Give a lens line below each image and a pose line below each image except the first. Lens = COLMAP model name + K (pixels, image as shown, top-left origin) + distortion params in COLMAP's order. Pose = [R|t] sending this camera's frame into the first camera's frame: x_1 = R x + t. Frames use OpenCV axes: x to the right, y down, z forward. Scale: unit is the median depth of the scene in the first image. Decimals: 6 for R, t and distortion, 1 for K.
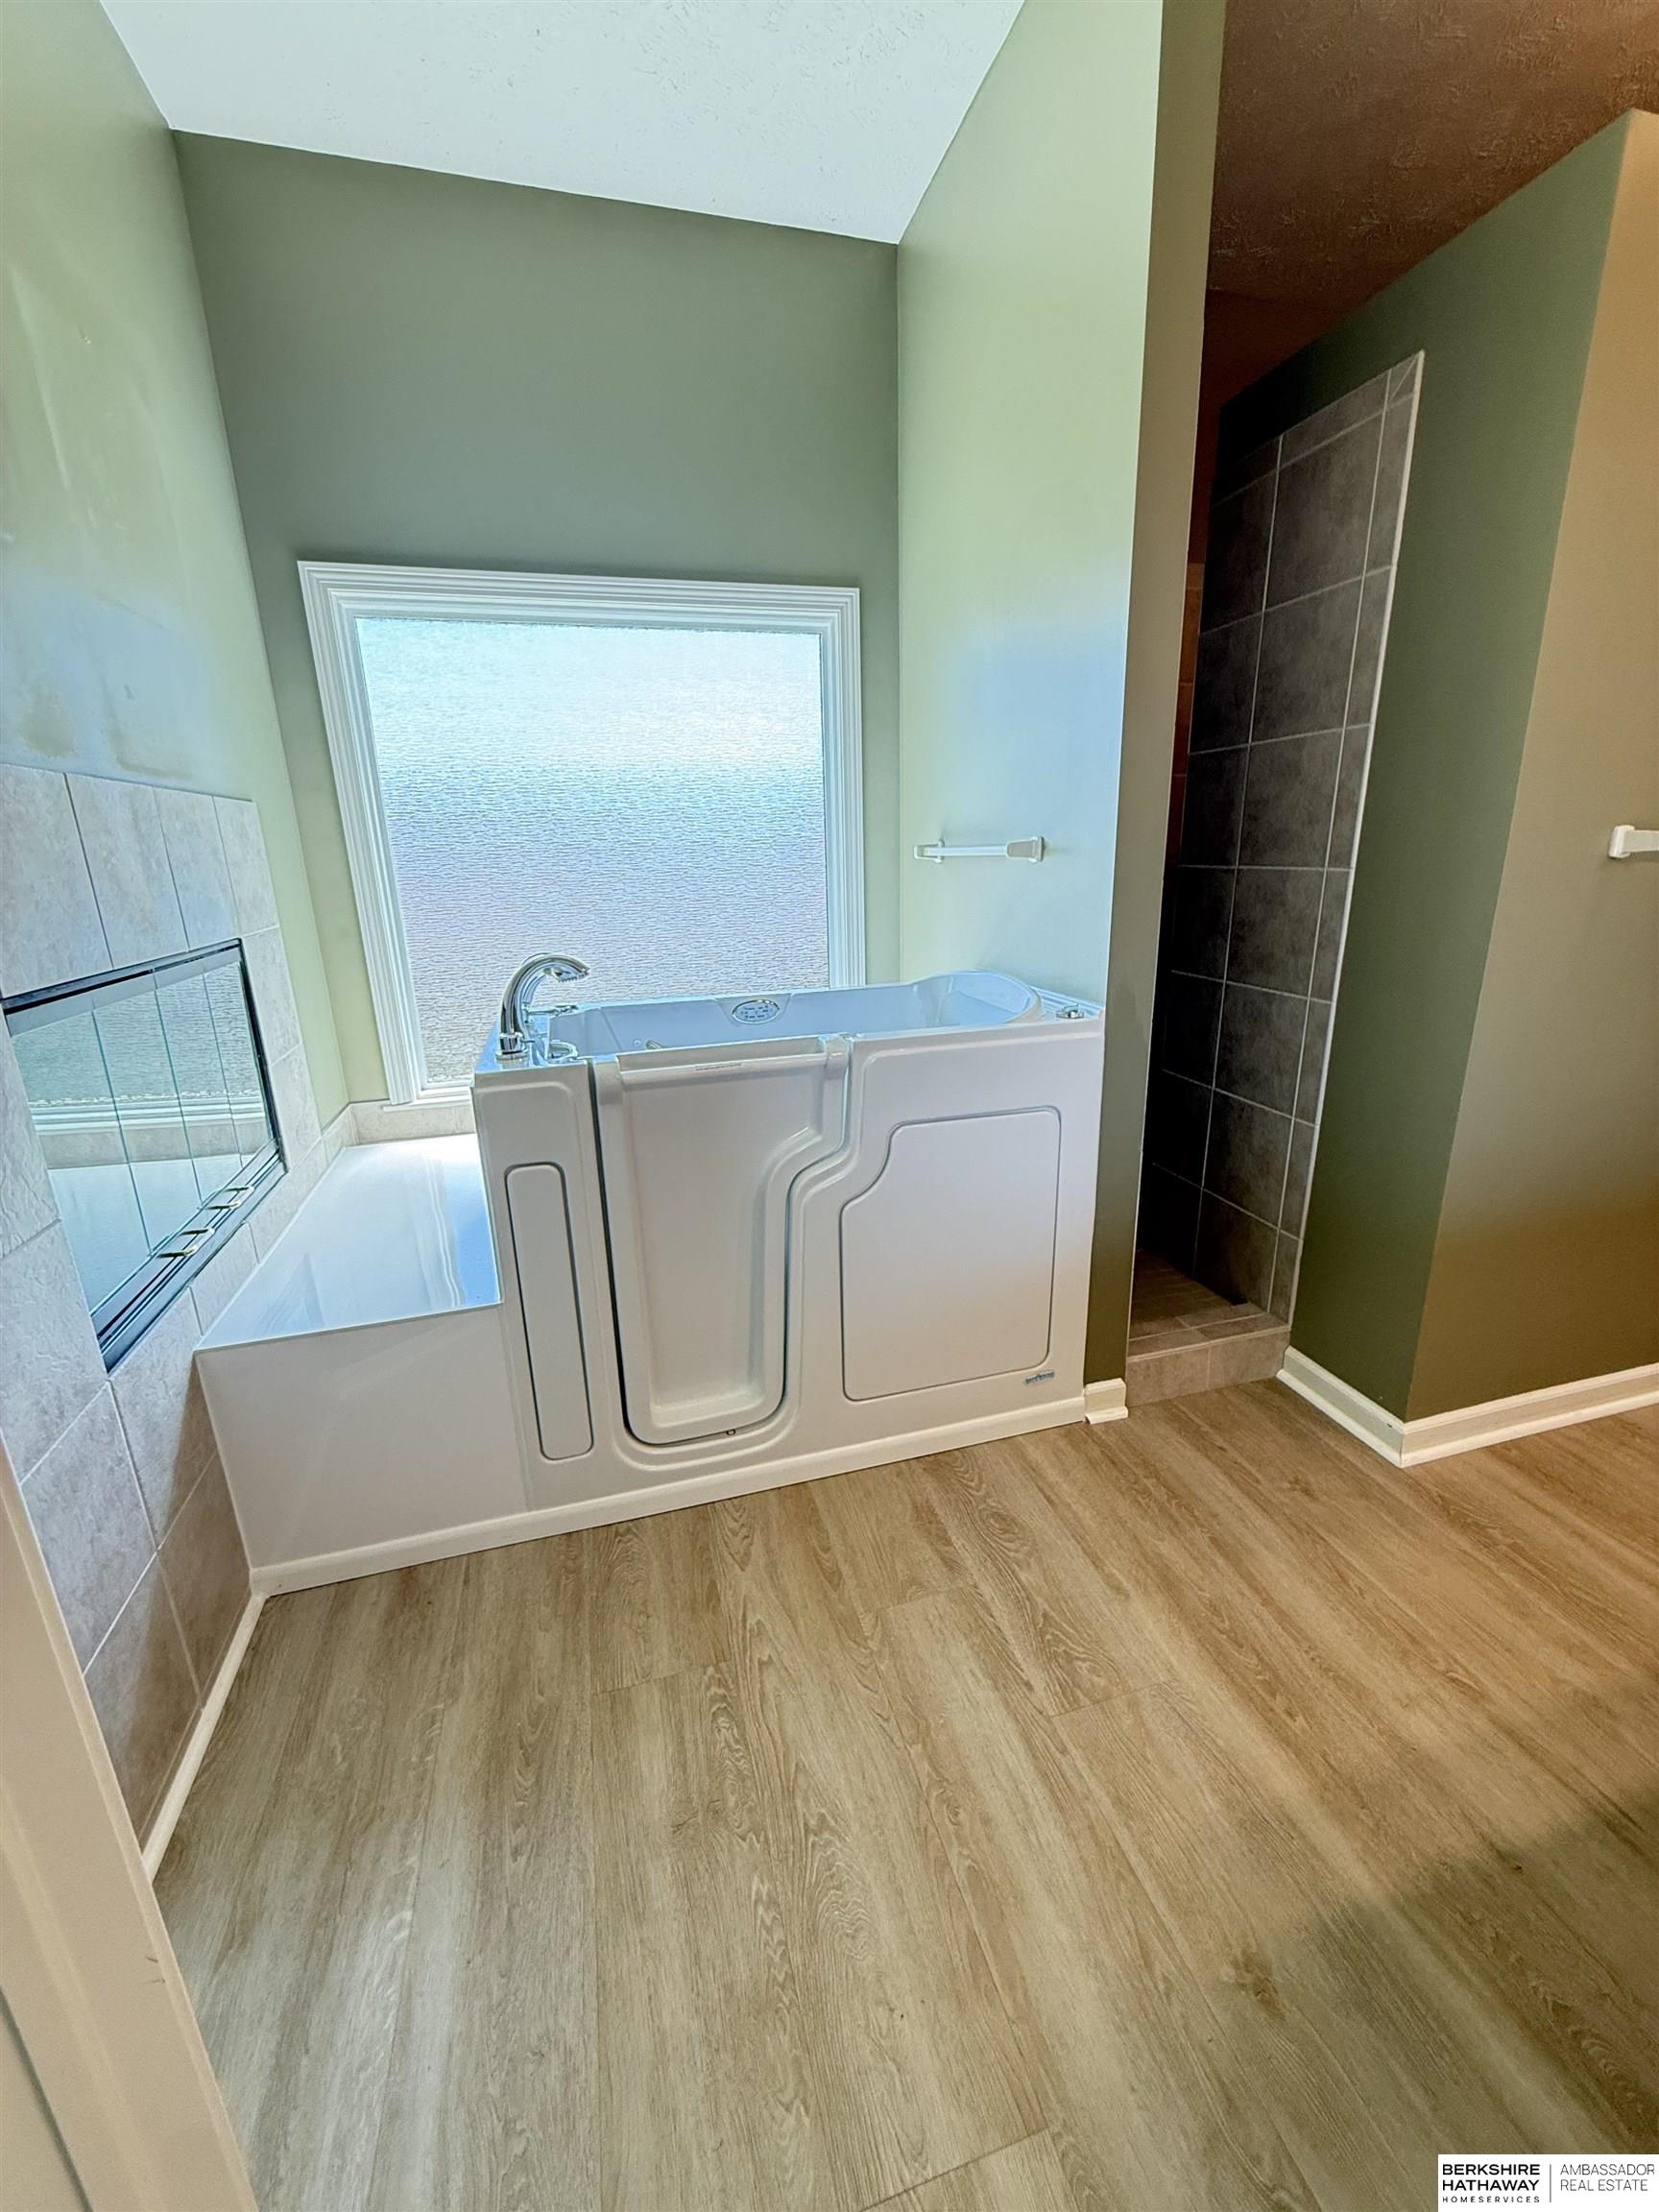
lens RADIAL K [[884.1, 0, 830.0], [0, 884.1, 1103.2], [0, 0, 1]] dist [-0.001955, 0.000828]
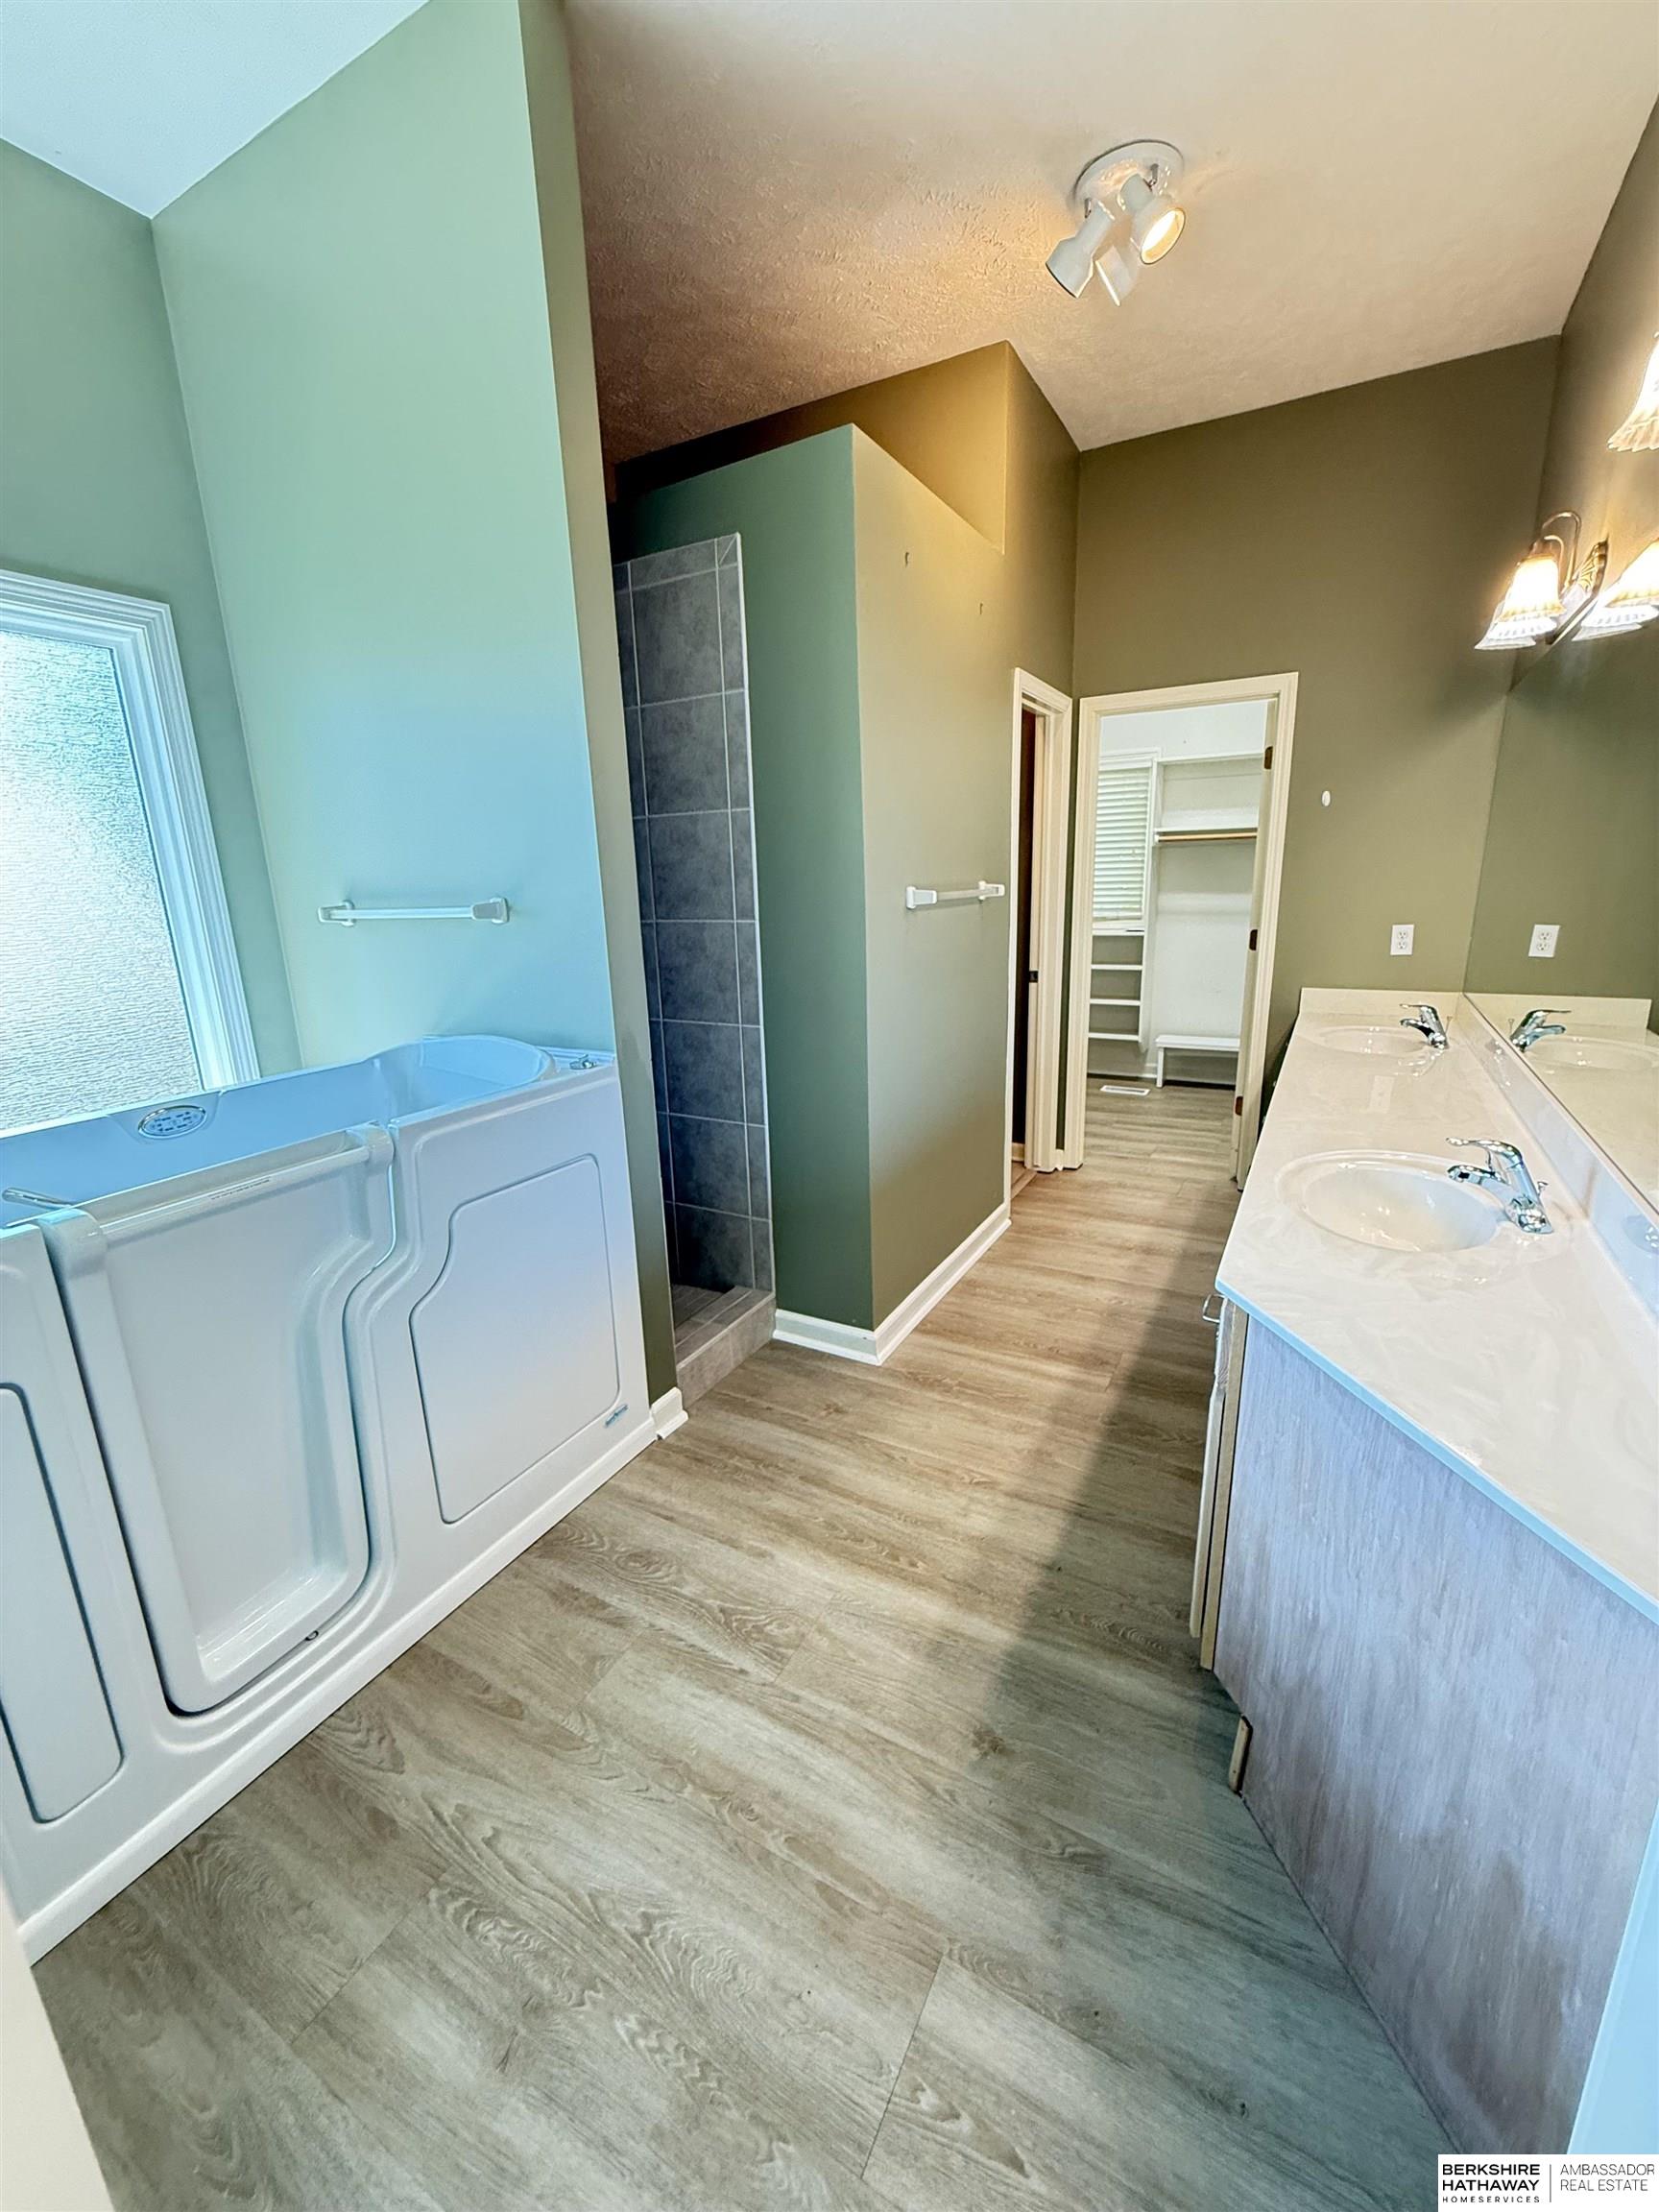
lens RADIAL K [[884.1, 0, 833.6], [0, 884.1, 1104.7], [0, 0, 1]] dist [-0.001955, 0.000828]
pose [[0.706332, -0.173572, 0.686271, -0.275224], [0.208427, 0.977491, 0.032708, -0.029508], [-0.676501, 0.119935, 0.726610, 0.044612]]
